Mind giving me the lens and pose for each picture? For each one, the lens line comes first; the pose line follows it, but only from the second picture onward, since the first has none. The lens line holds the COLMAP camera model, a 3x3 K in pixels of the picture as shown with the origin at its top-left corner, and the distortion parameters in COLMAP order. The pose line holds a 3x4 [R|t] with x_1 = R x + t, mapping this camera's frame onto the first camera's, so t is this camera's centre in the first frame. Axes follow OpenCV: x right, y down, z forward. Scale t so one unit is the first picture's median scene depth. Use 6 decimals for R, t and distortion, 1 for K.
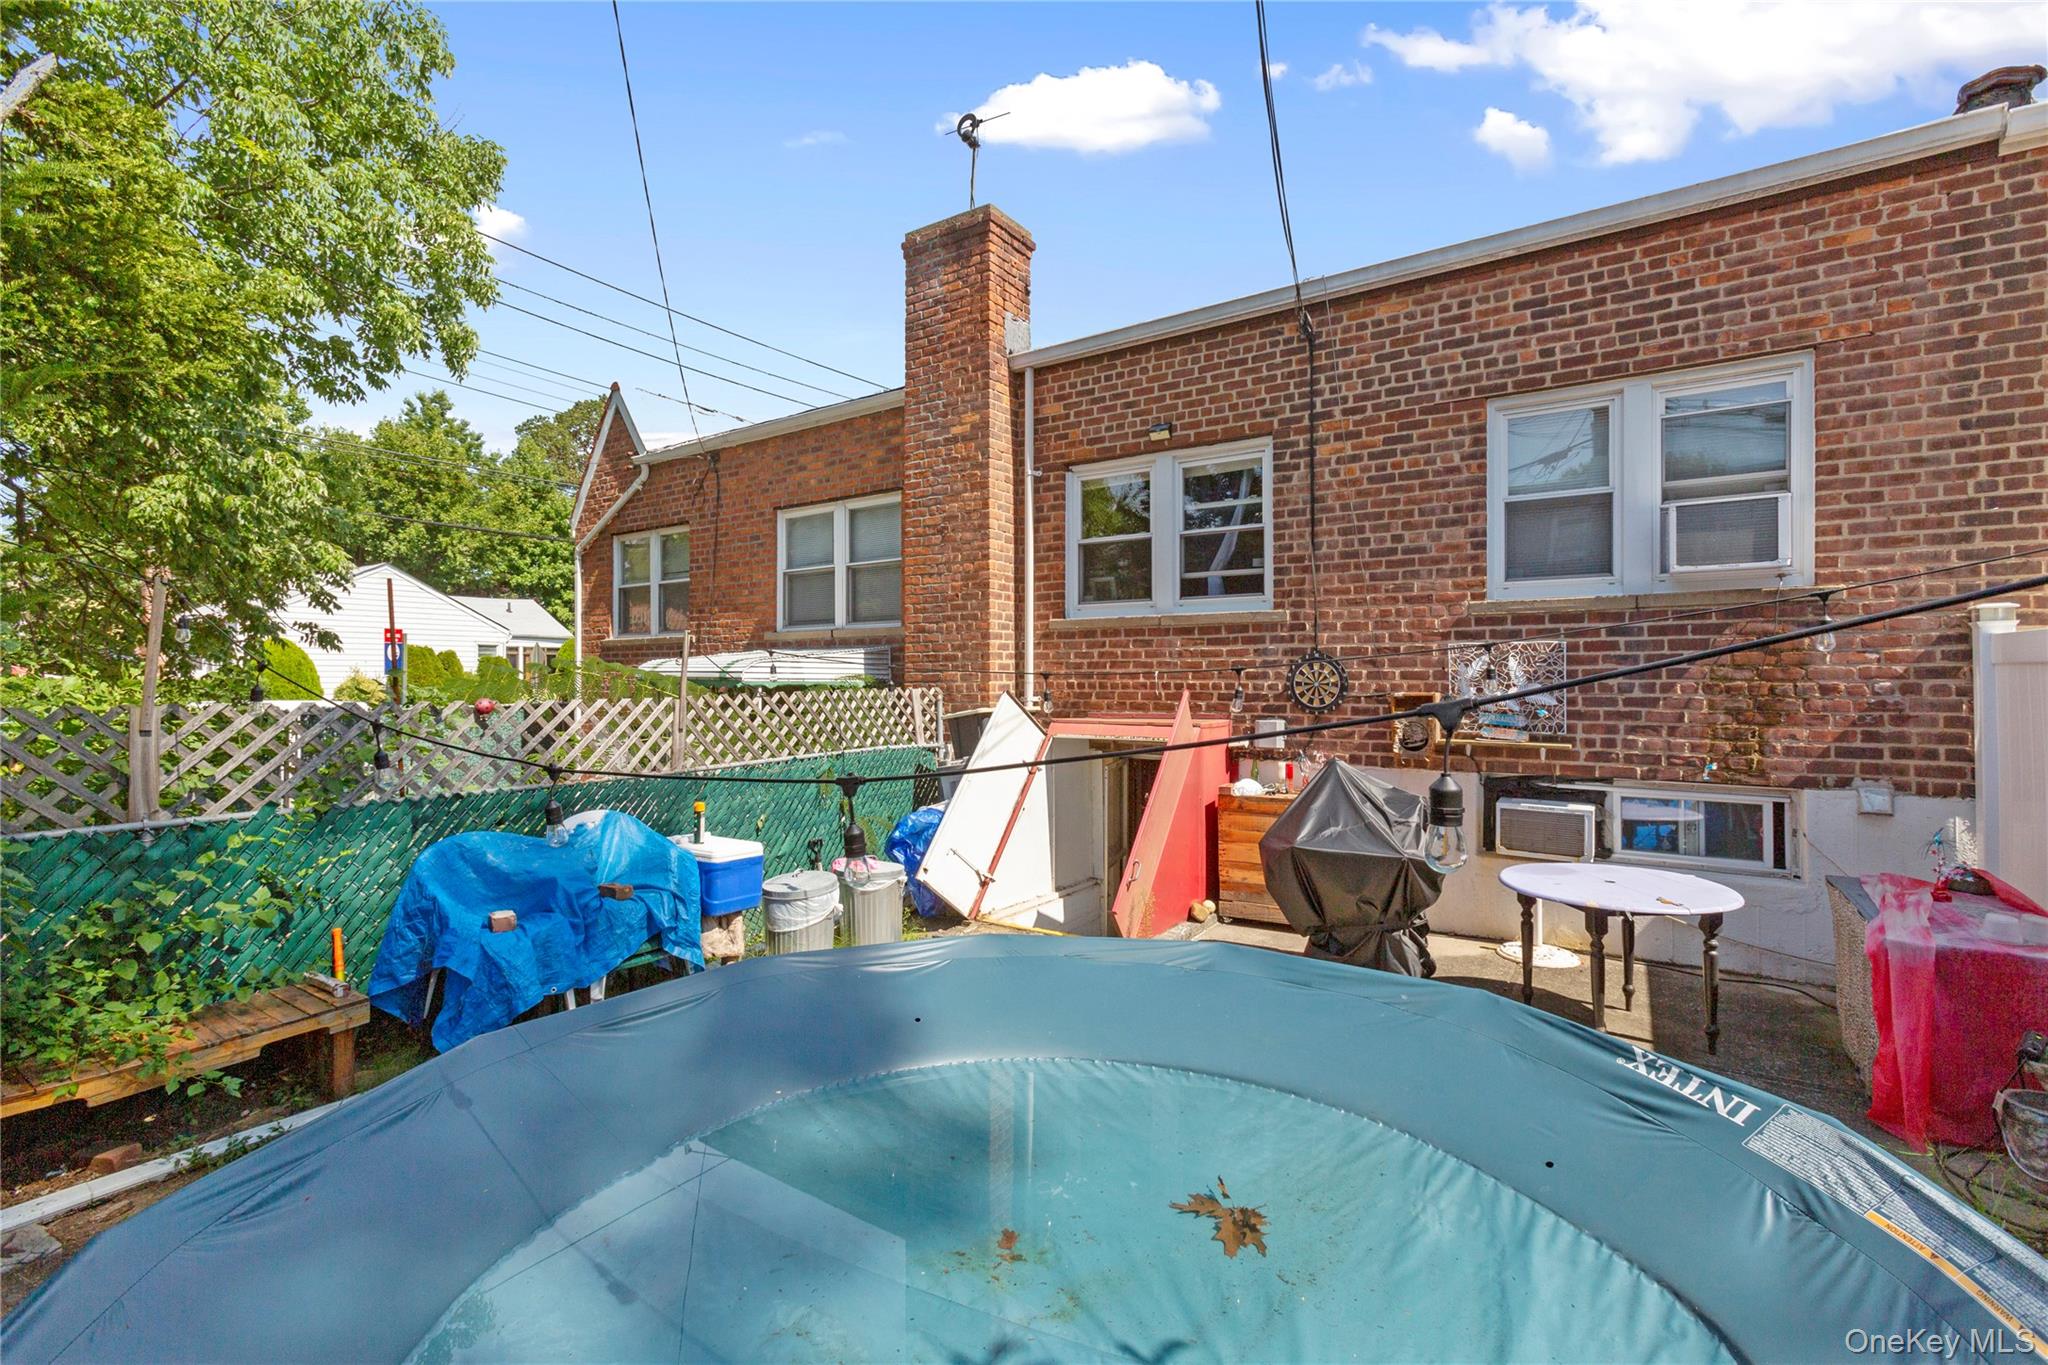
lens RADIAL K [[928.0, 0, 1024.0], [0, 928.0, 682.5], [0, 0, 1]] dist [-0.000445, 0.012602]
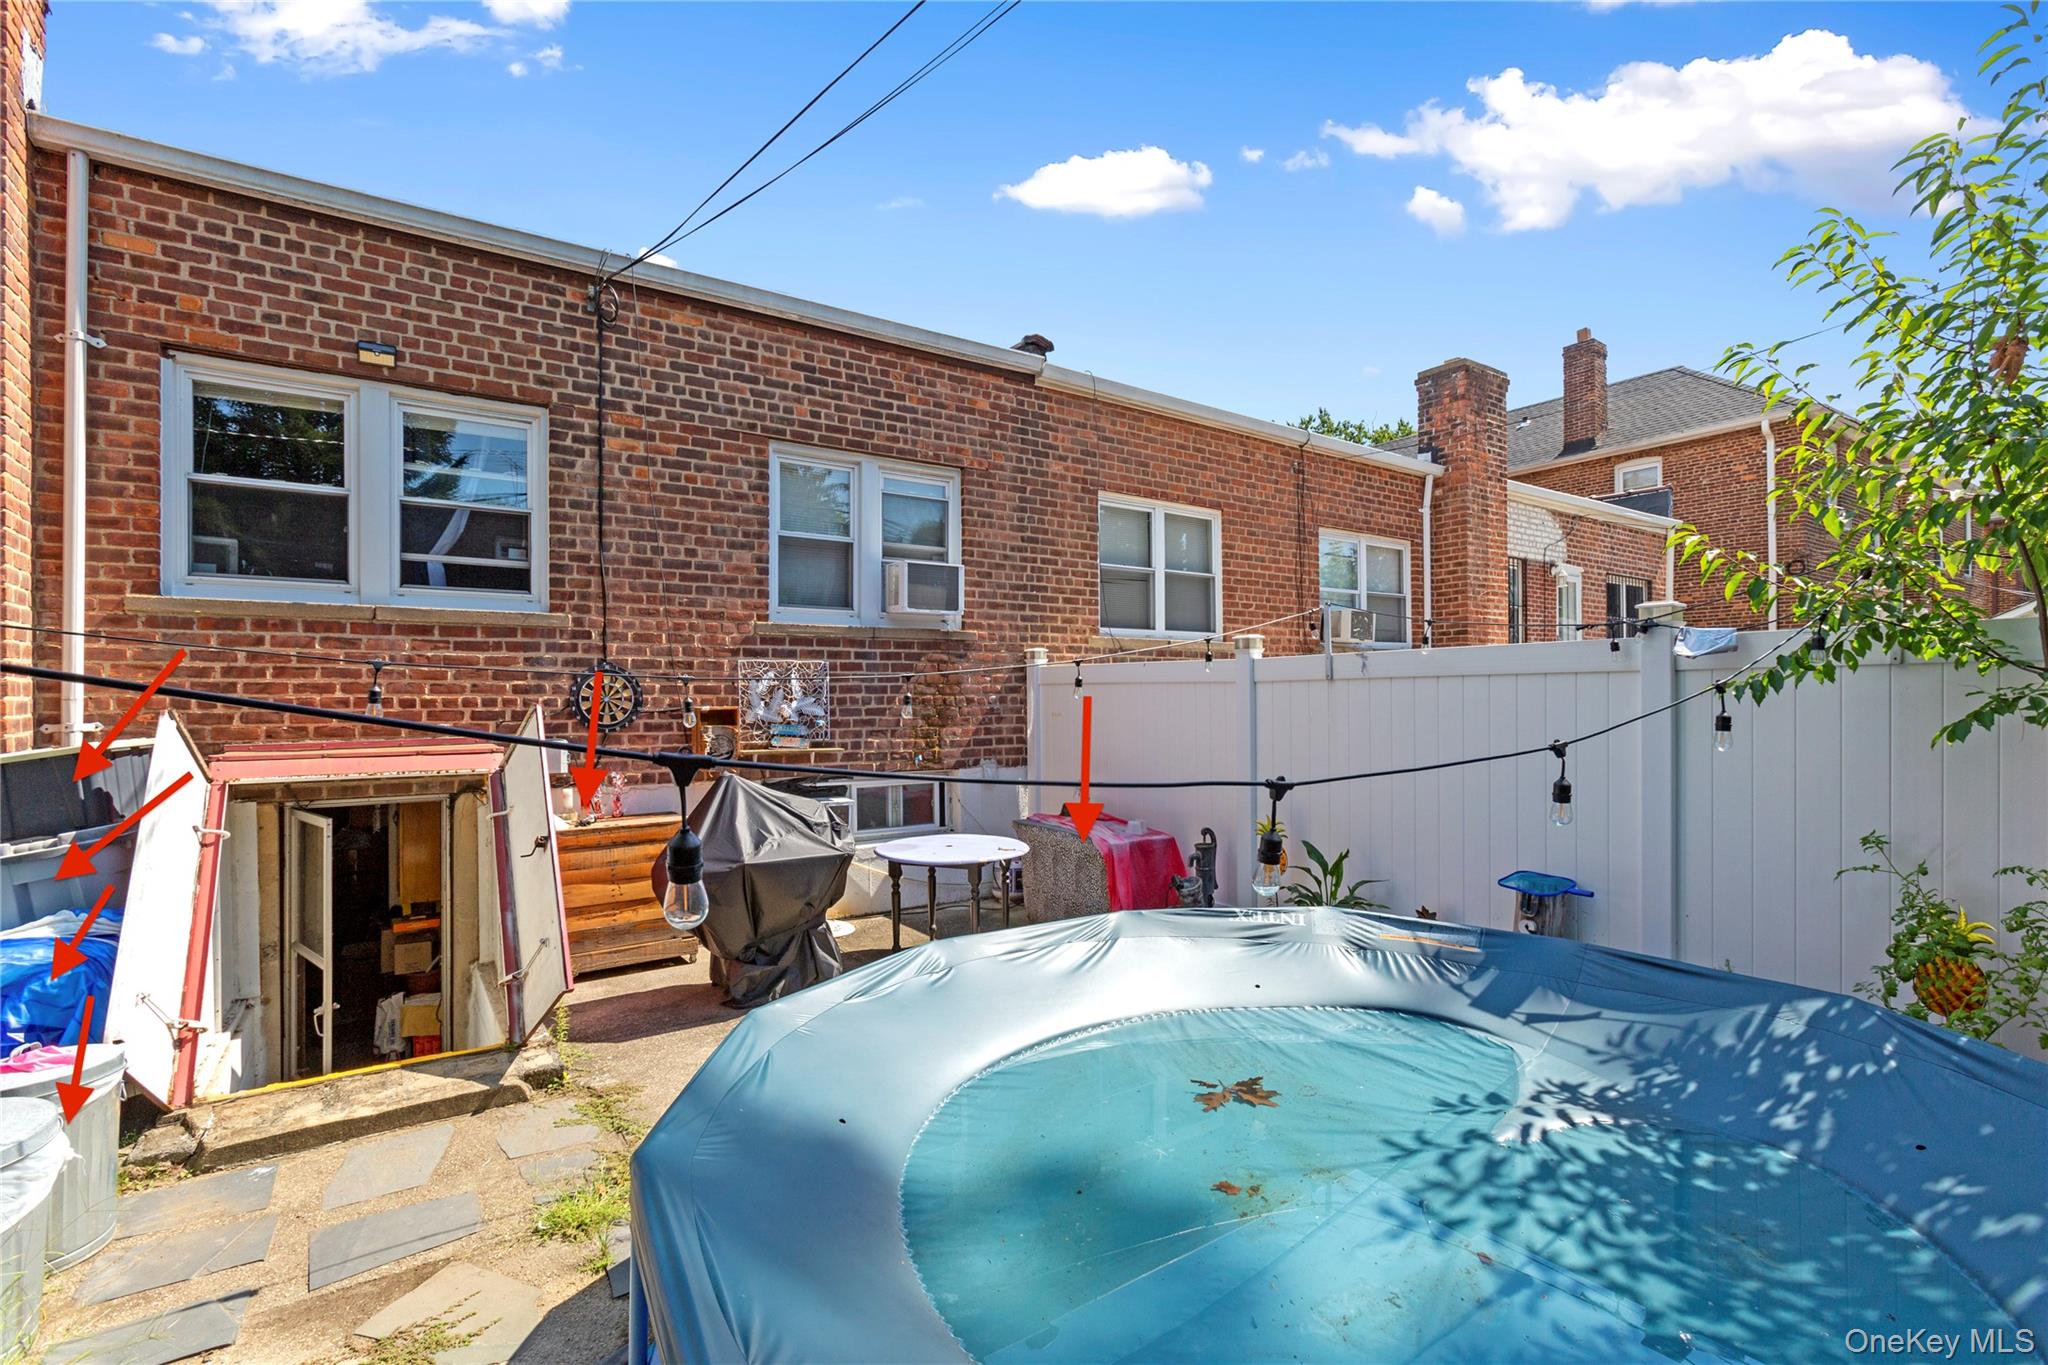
lens RADIAL K [[966.0, 0, 1024.6], [0, 966.0, 694.5], [0, 0, 1]] dist [0.000855, 0.012010]
pose [[0.364288, 0.000061, 0.931286, -0.428298], [0.003810, 0.999992, -0.001556, 0.000350], [-0.931279, 0.004115, 0.364285, 0.284986]]
